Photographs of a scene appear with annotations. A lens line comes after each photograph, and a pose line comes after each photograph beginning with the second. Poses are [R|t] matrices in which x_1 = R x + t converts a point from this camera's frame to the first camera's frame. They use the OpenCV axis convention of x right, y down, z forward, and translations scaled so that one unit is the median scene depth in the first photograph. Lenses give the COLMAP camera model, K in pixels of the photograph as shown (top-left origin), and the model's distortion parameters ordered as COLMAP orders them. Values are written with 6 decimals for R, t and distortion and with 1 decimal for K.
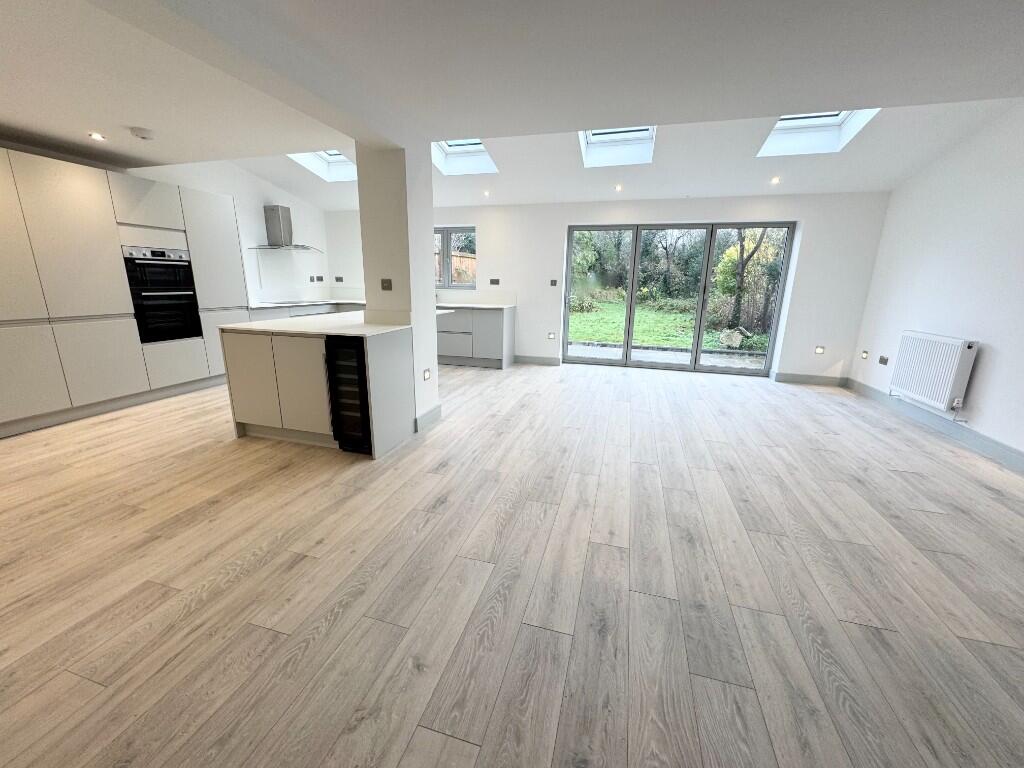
lens RADIAL K [[407.7, 0, 511.0], [0, 407.7, 382.8], [0, 0, 1]] dist [-0.003084, 0.000045]
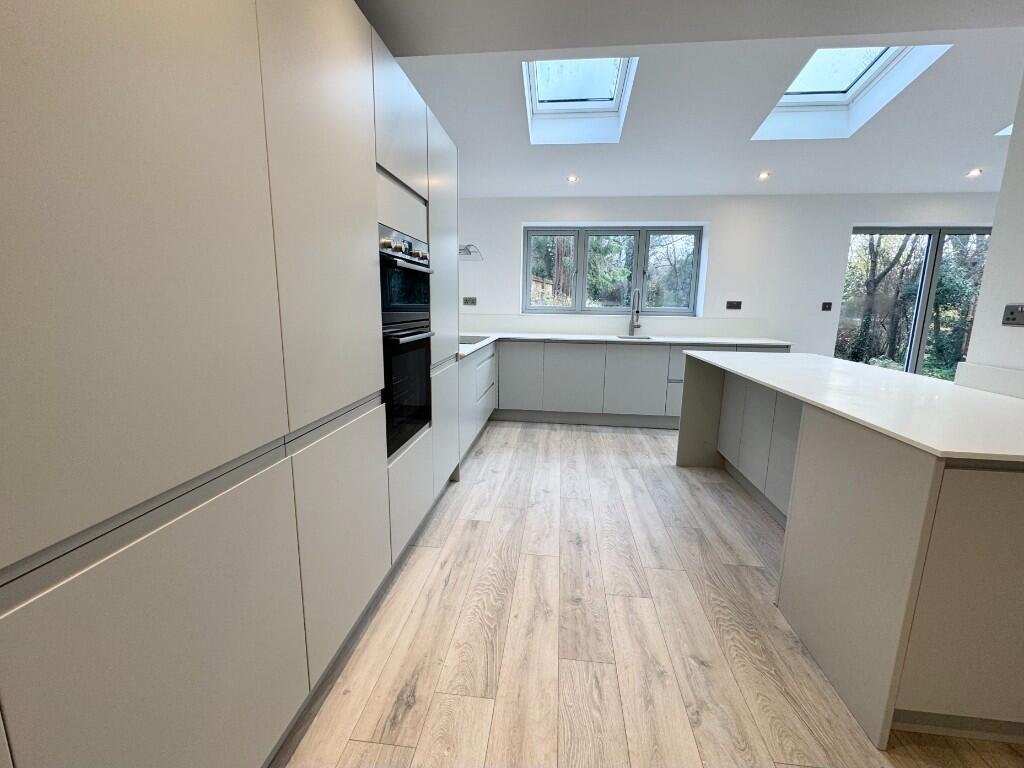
lens RADIAL K [[442.1, 0, 512.0], [0, 442.1, 384.0], [0, 0, 1]] dist [-0.000792, 0.000158]
pose [[0.985548, -0.032131, 0.166319, -0.951215], [0.041694, 0.997653, -0.054324, -0.159974], [-0.164183, 0.060473, 0.984574, 0.595244]]
